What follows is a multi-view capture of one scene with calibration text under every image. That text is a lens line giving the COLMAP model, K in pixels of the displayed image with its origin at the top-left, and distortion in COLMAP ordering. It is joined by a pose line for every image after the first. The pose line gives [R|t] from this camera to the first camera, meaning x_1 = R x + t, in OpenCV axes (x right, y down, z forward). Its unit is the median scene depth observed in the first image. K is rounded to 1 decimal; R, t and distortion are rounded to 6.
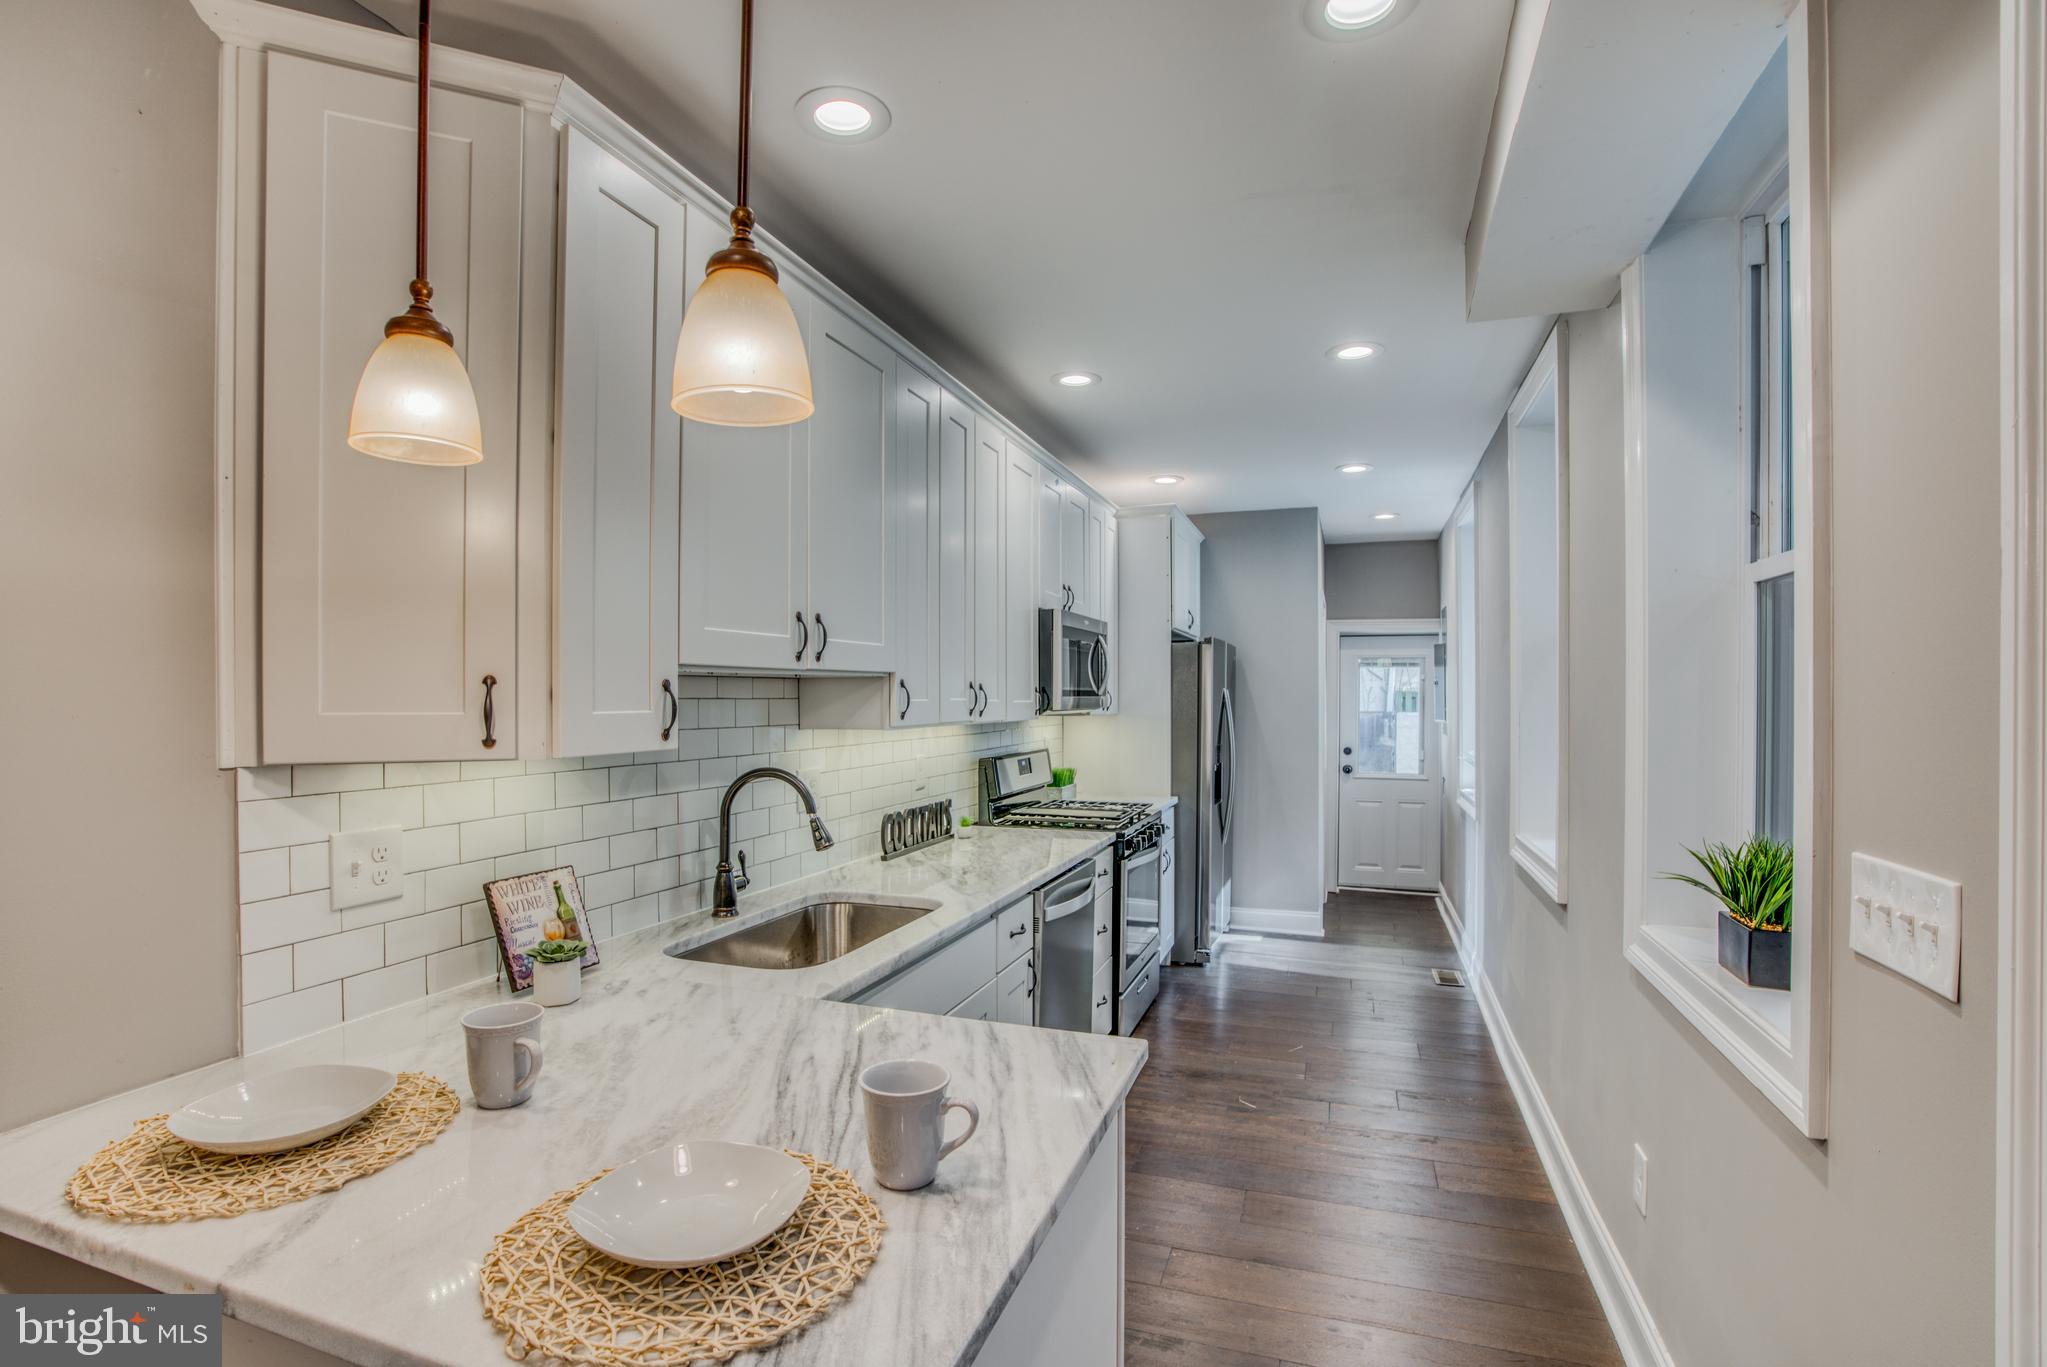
lens RADIAL K [[966.8, 0, 1043.3], [0, 966.8, 690.5], [0, 0, 1]] dist [-0.065735, 0.024910]
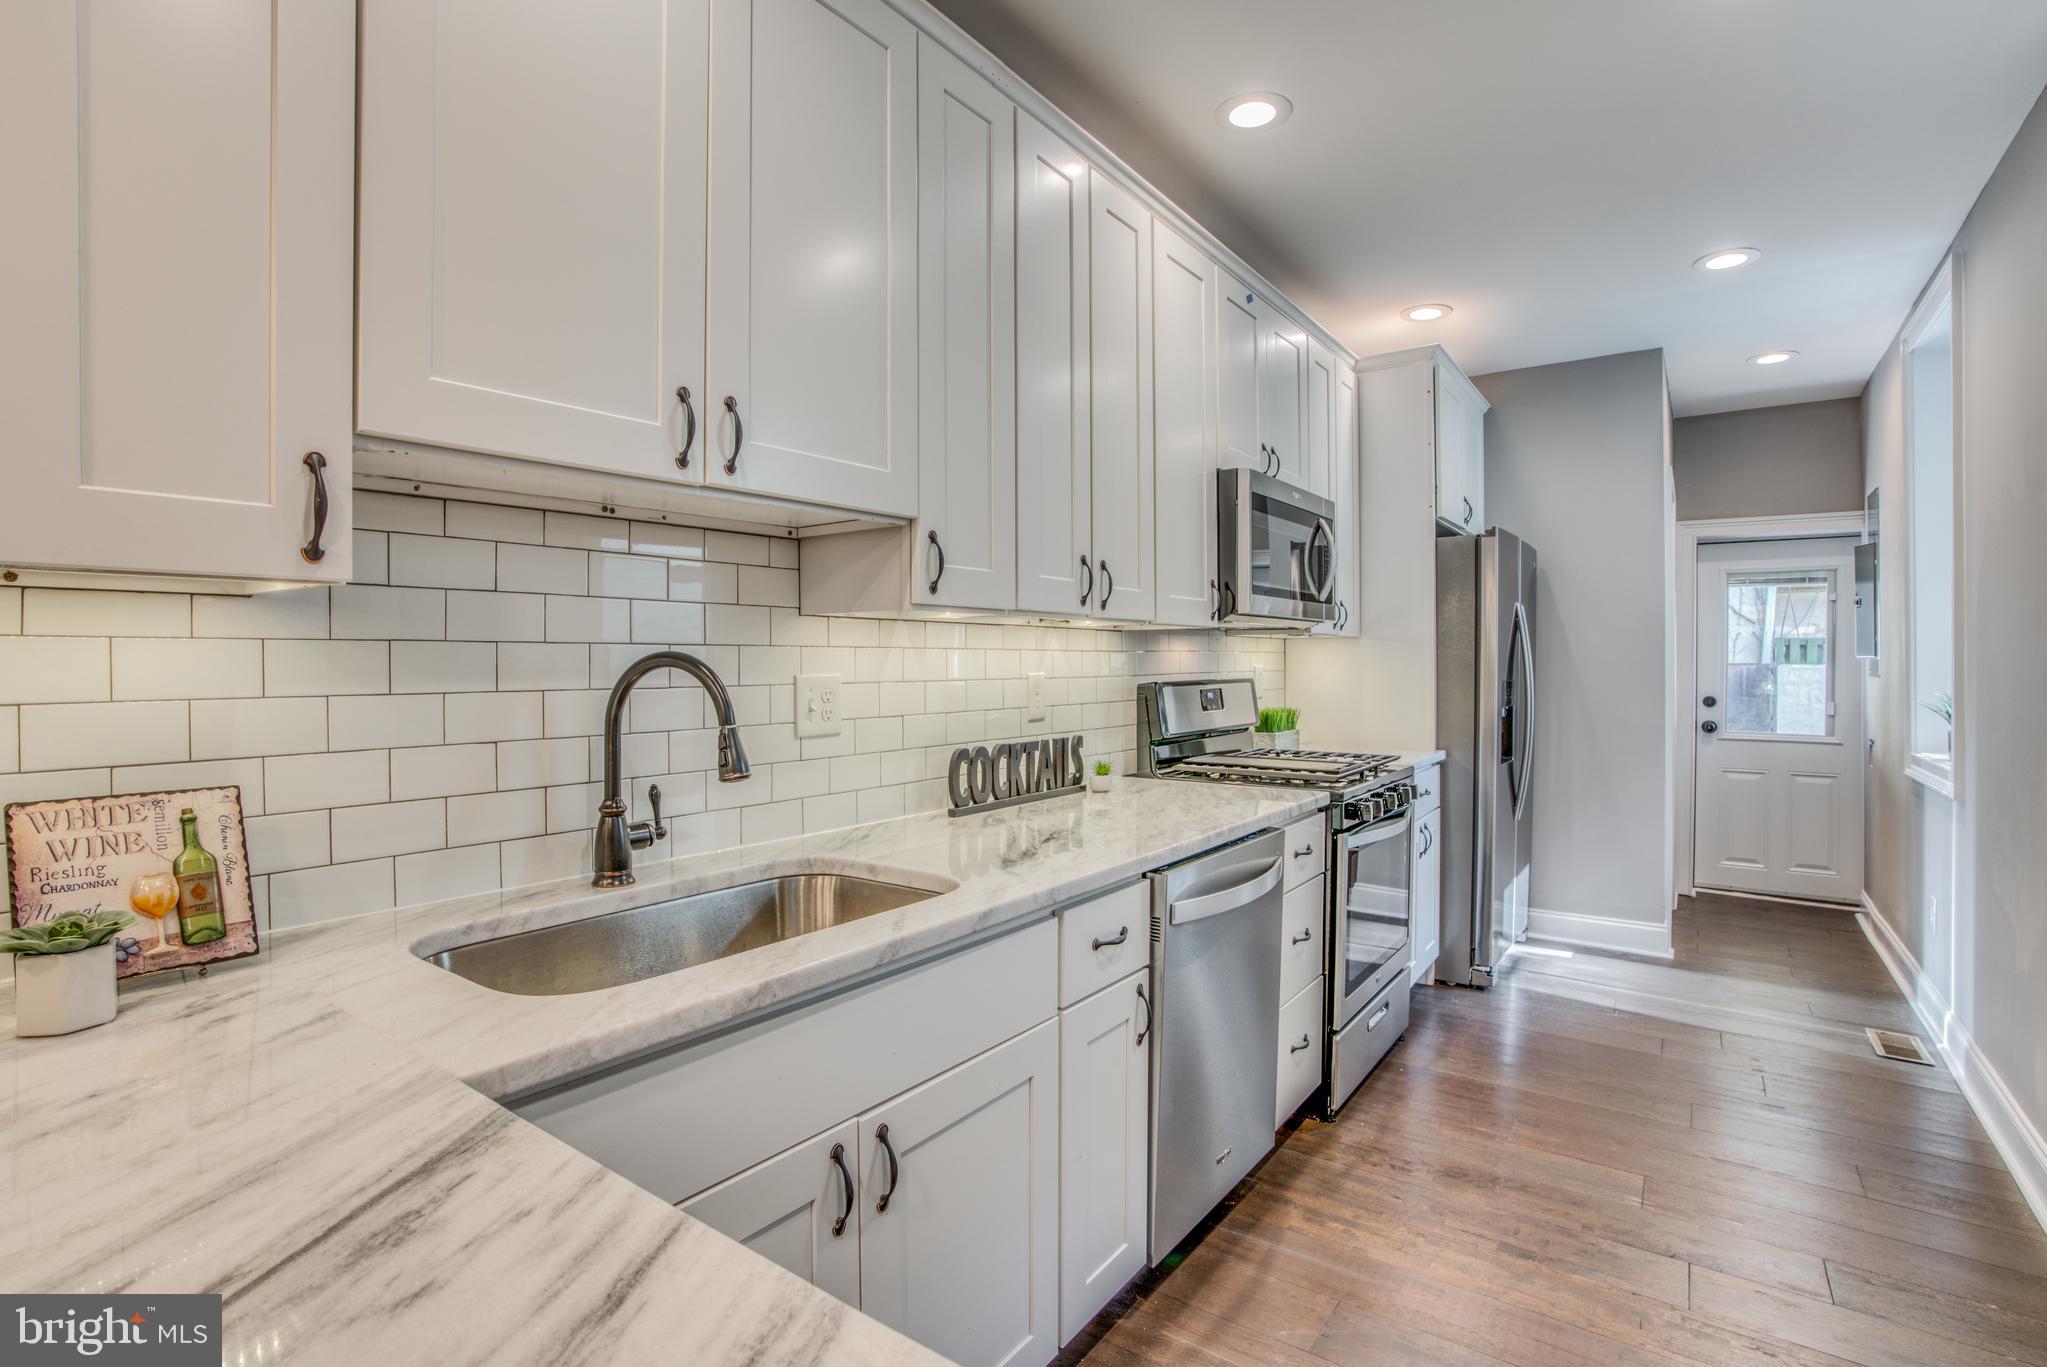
lens RADIAL K [[966.8, 0, 1025.3], [0, 966.8, 673.7], [0, 0, 1]] dist [-0.065735, 0.024910]
pose [[0.951251, -0.001360, -0.308414, 0.079679], [0.005257, 0.999916, 0.011806, 0.054981], [0.308372, -0.012852, 0.951179, 0.299524]]
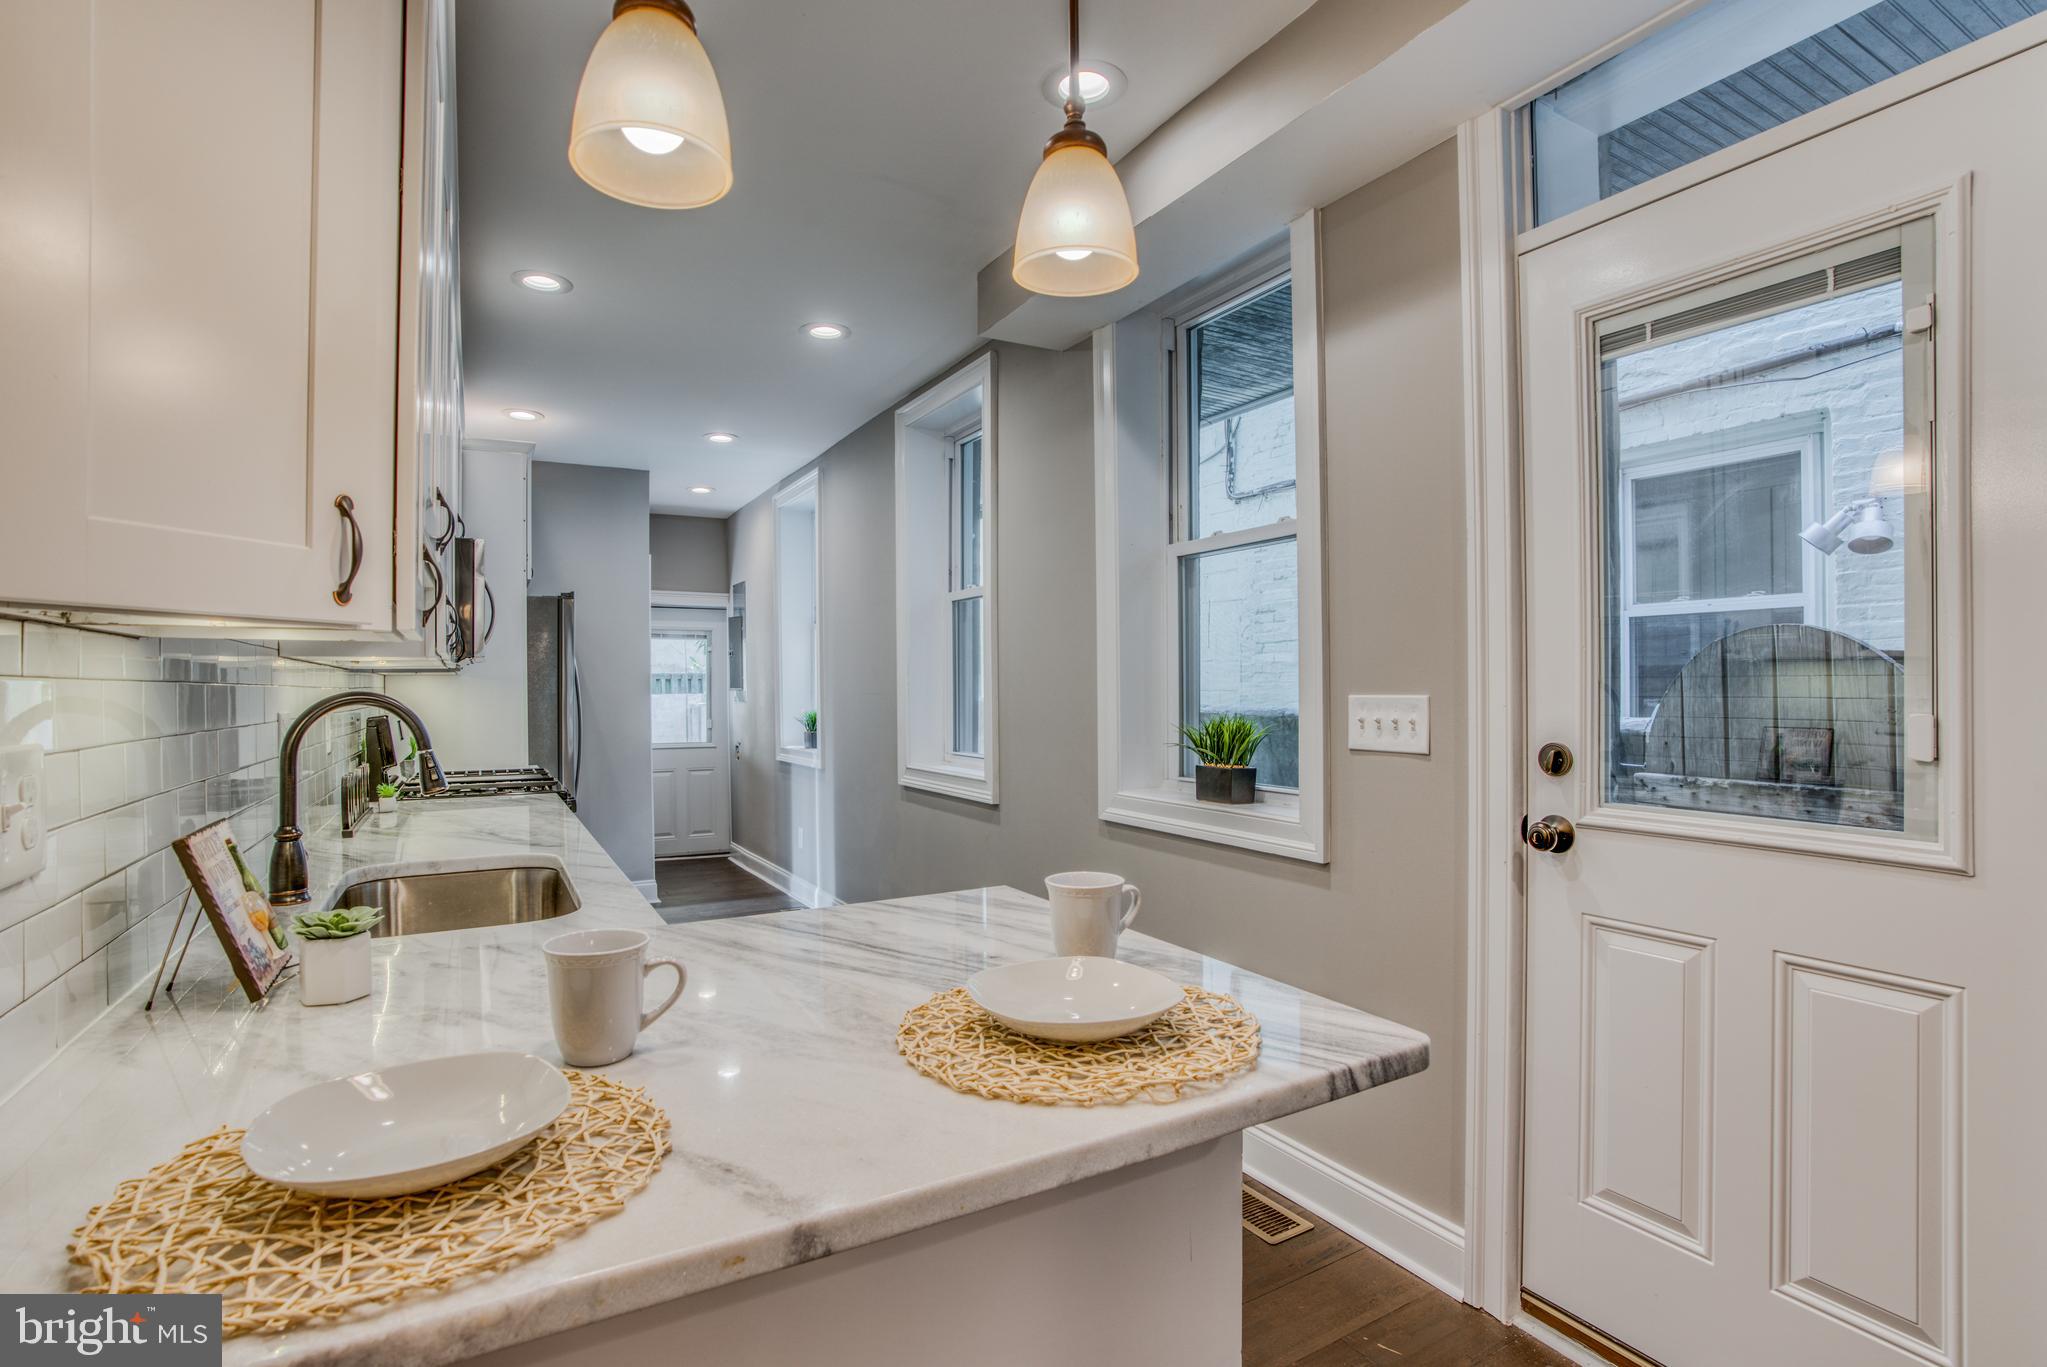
lens RADIAL K [[966.8, 0, 1038.5], [0, 966.8, 680.8], [0, 0, 1]] dist [-0.065735, 0.024910]
pose [[0.644680, -0.001895, 0.764450, -0.315349], [0.006722, 0.999972, -0.003191, 0.048259], [-0.764423, 0.007196, 0.644675, 0.083639]]
